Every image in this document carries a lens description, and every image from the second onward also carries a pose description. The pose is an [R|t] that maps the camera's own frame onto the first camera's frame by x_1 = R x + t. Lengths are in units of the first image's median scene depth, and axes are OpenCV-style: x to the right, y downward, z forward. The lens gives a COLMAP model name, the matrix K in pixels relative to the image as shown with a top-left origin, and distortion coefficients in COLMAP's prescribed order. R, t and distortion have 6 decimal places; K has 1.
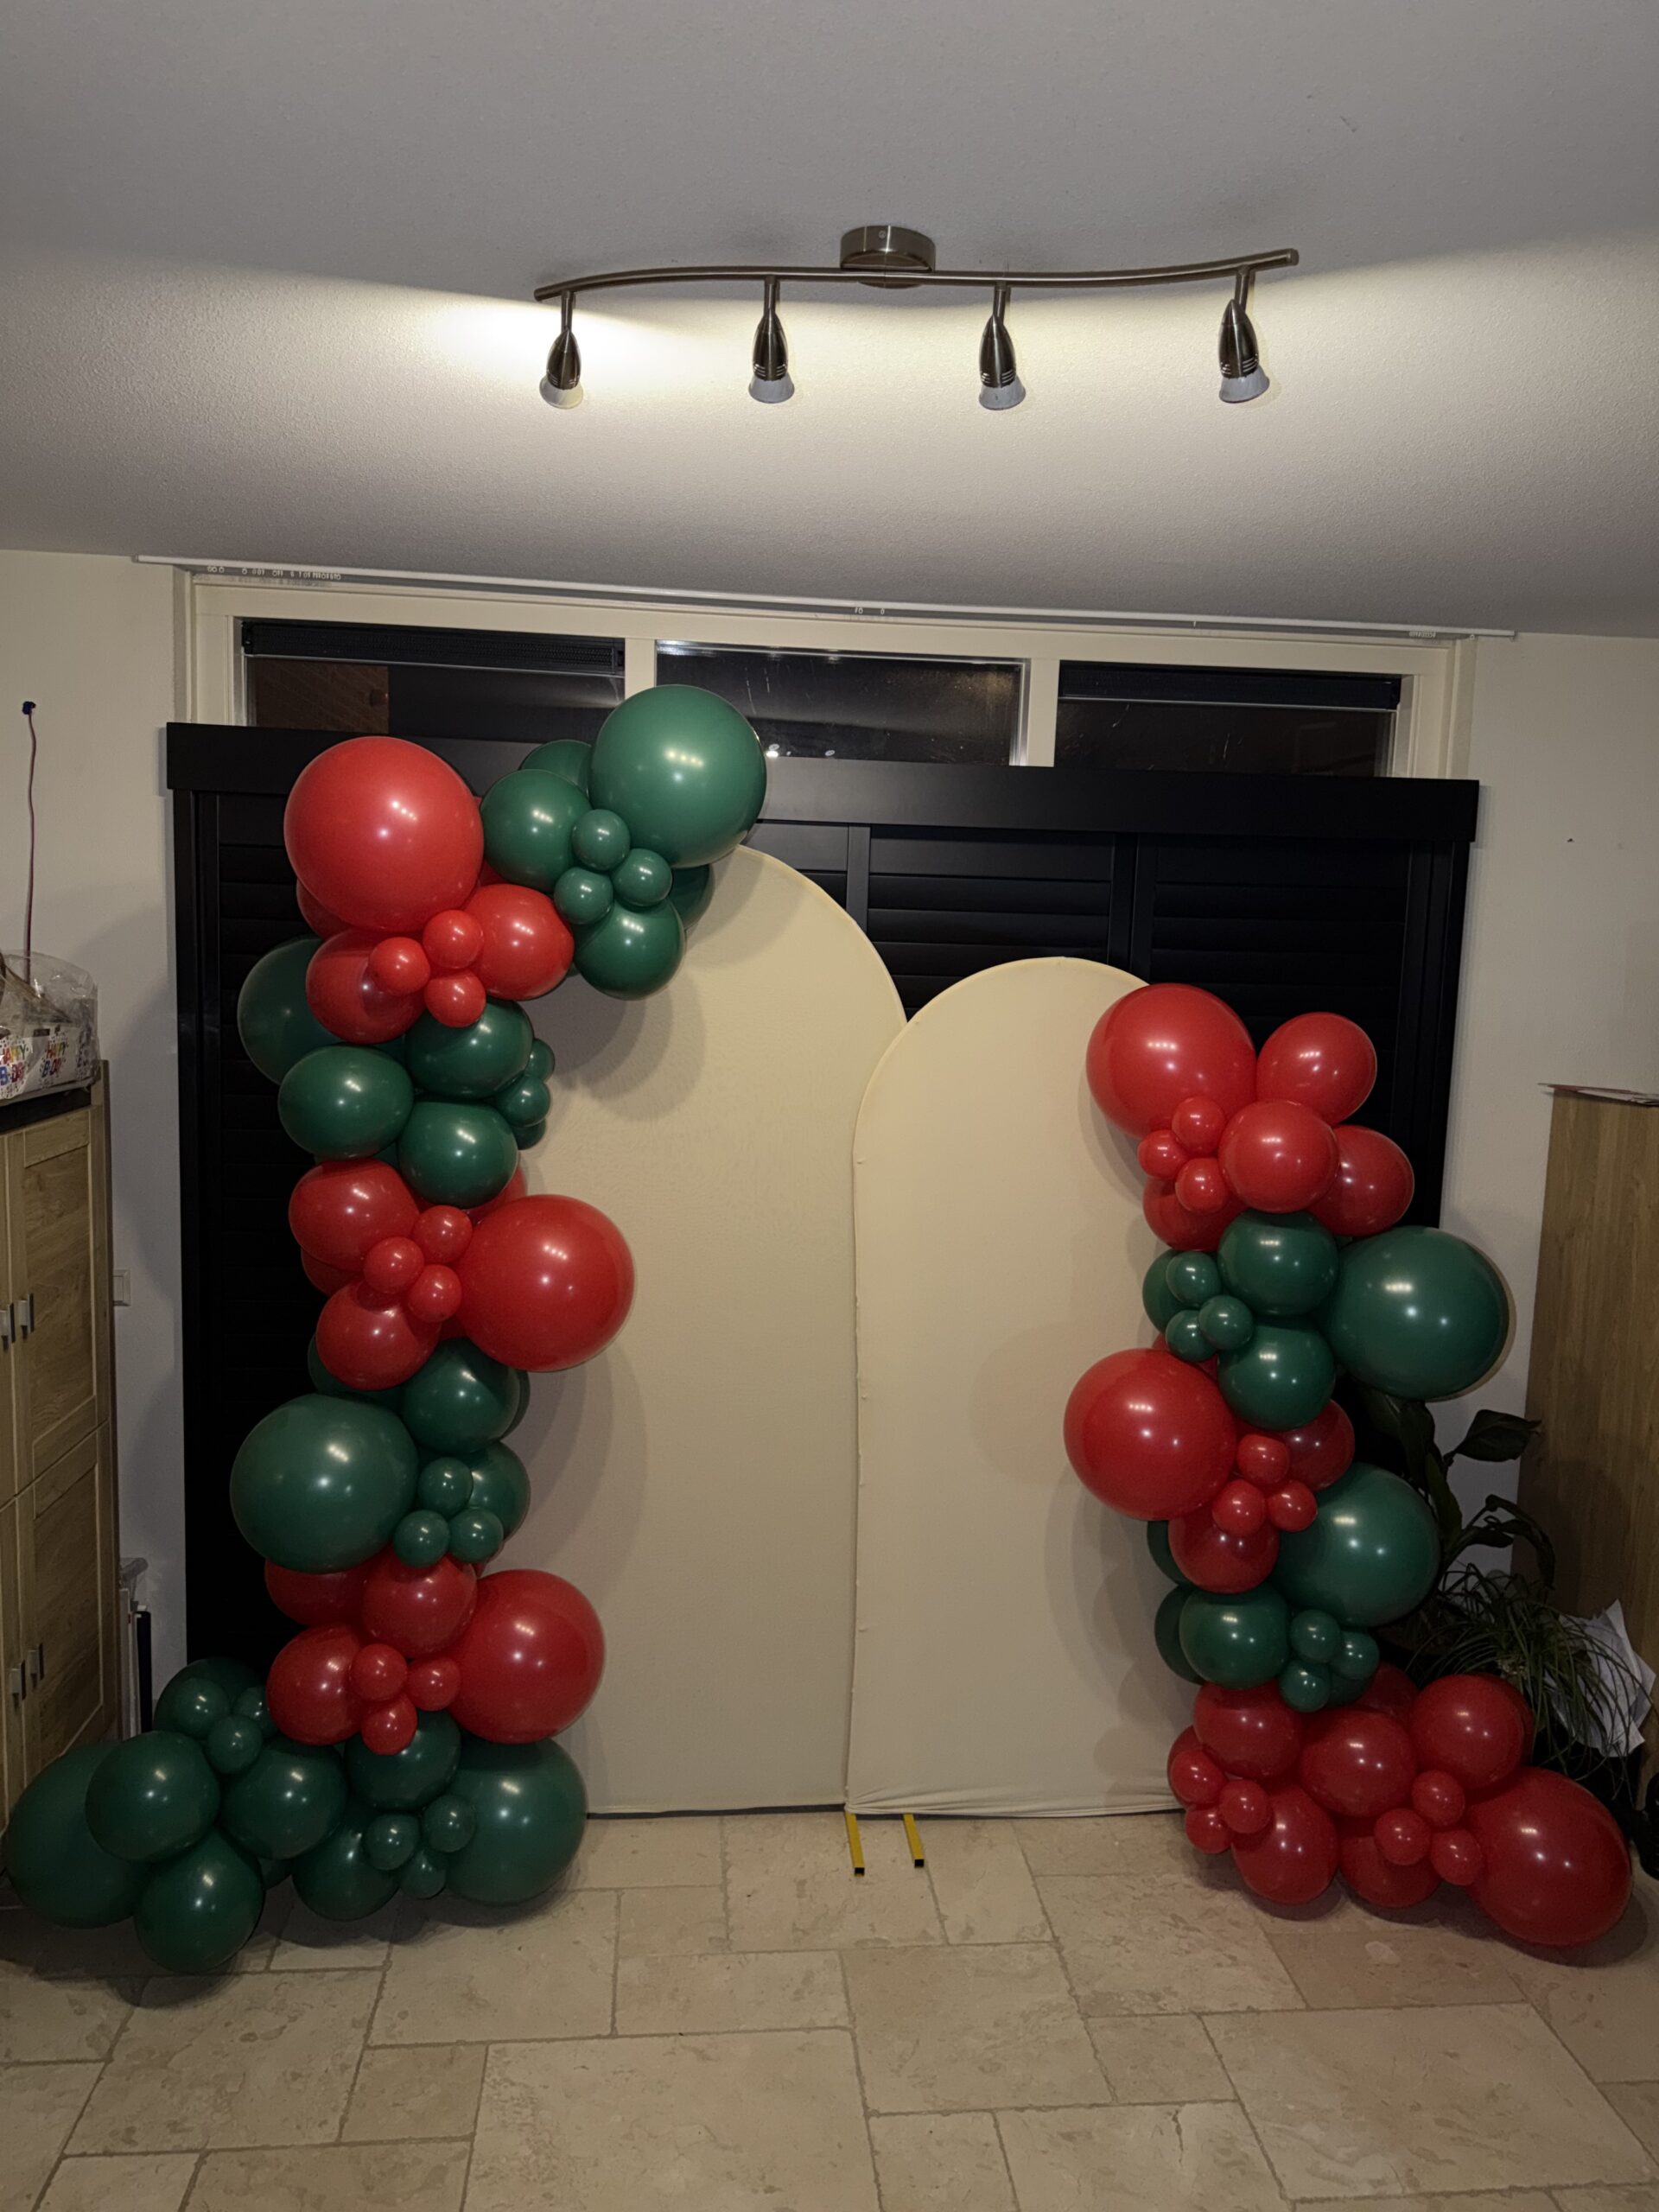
lens RADIAL K [[1581.6, 0, 829.5], [0, 1581.6, 1106.0], [0, 0, 1]] dist [-0.007738, -0.006885]
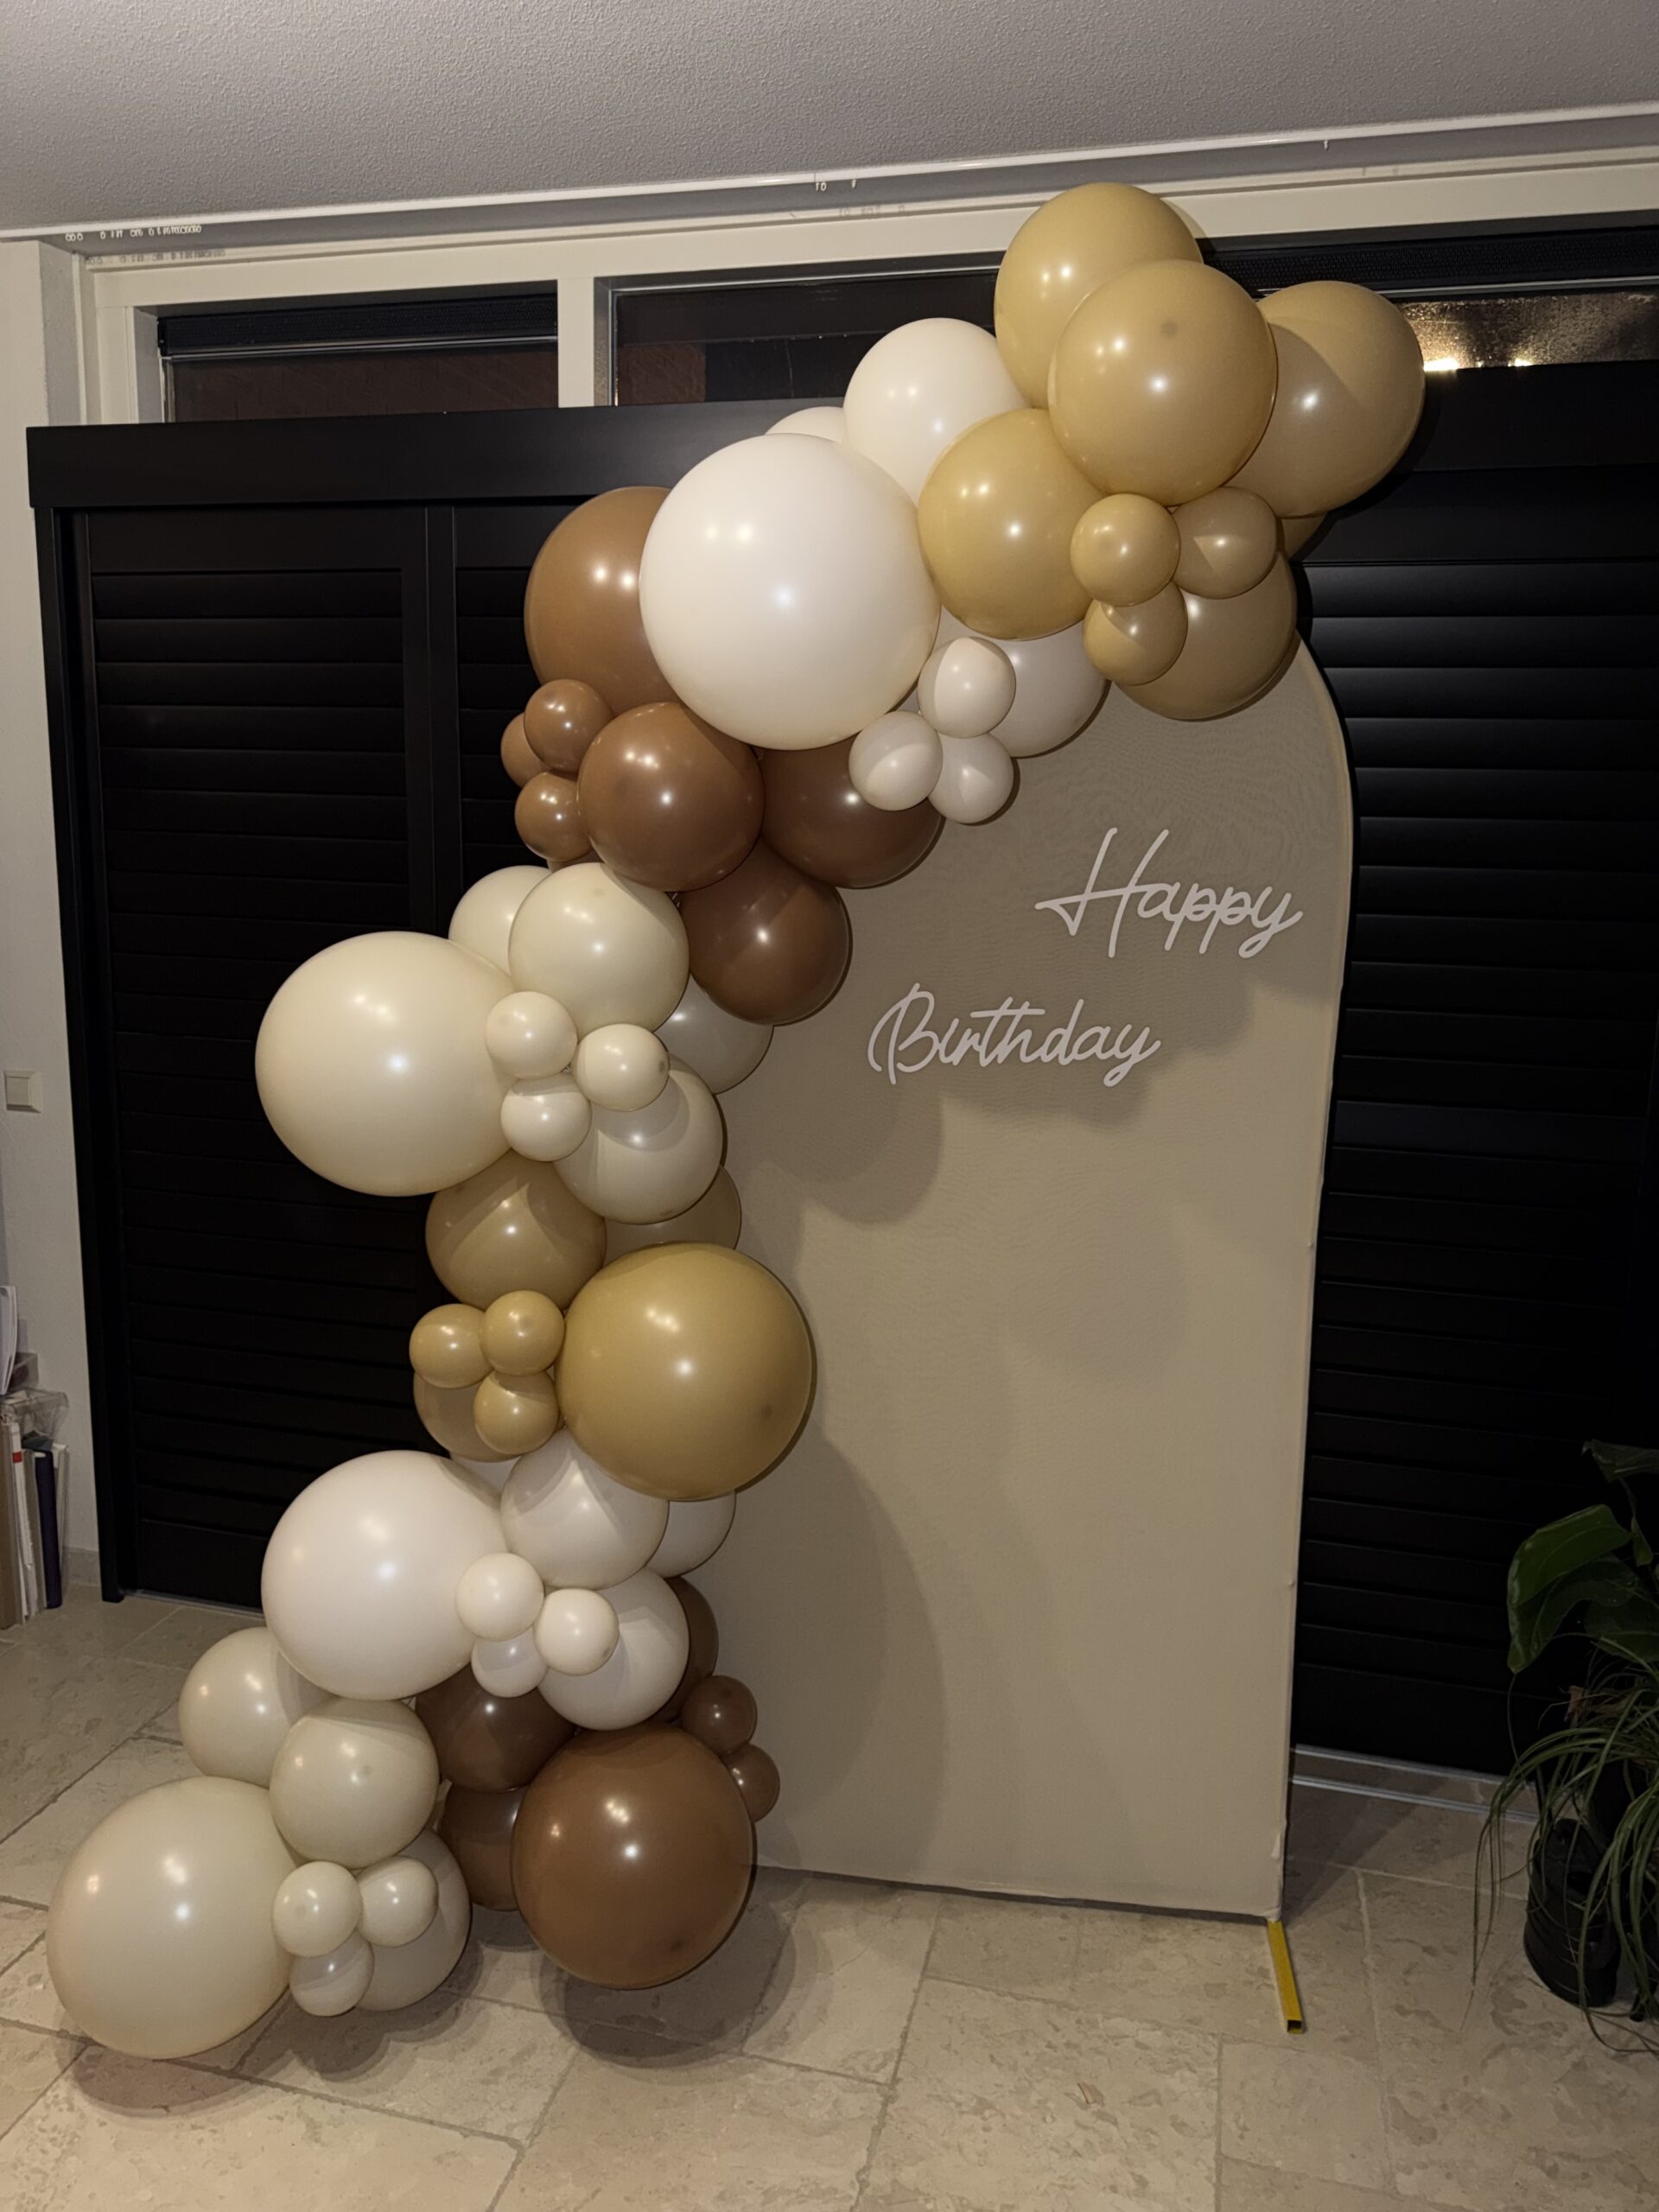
lens RADIAL K [[1569.7, 0, 829.5], [0, 1569.7, 1106.0], [0, 0, 1]] dist [-0.004733, -0.004148]
pose [[0.941939, 0.053227, -0.331539, 0.289660], [-0.035478, 0.997606, 0.059364, 0.057408], [0.333905, -0.044155, 0.941572, 0.329828]]
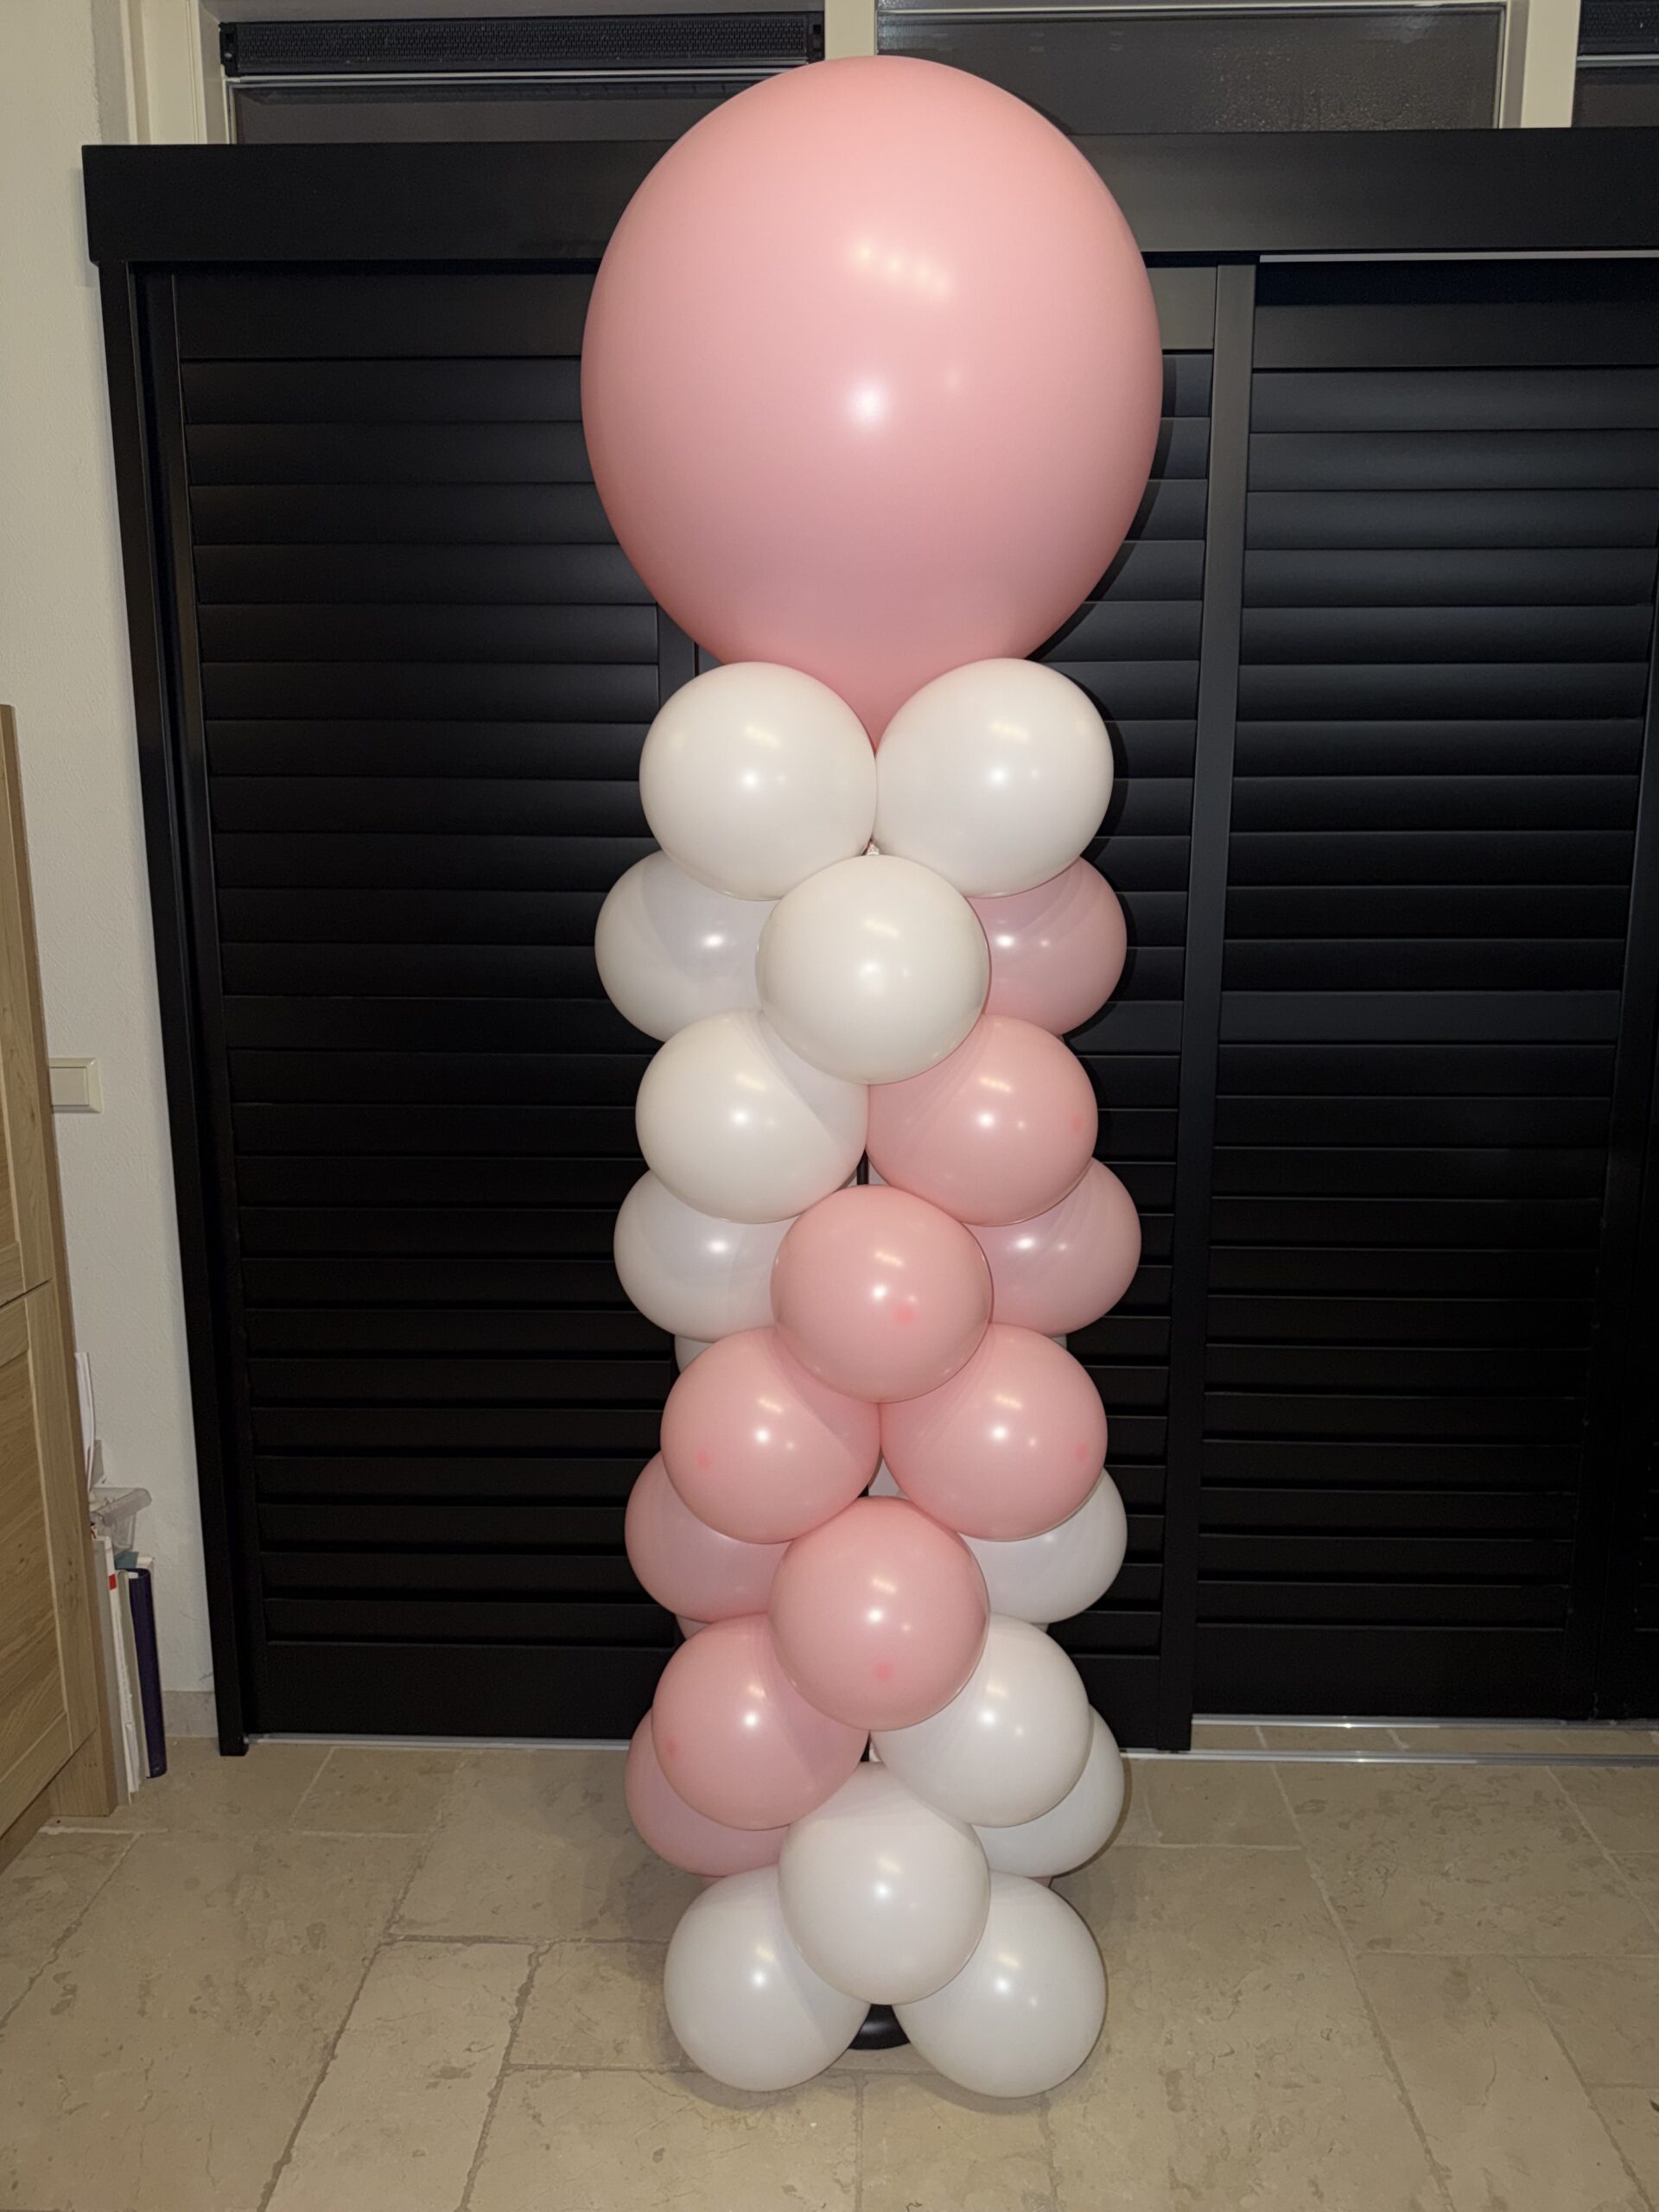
lens RADIAL K [[1581.6, 0, 829.5], [0, 1581.6, 1106.0], [0, 0, 1]] dist [-0.007738, -0.006885]
pose [[0.991105, -0.010841, -0.132637, -0.058153], [0.020293, 0.997333, 0.070114, 0.088566], [0.131523, -0.072181, 0.988682, 0.411791]]
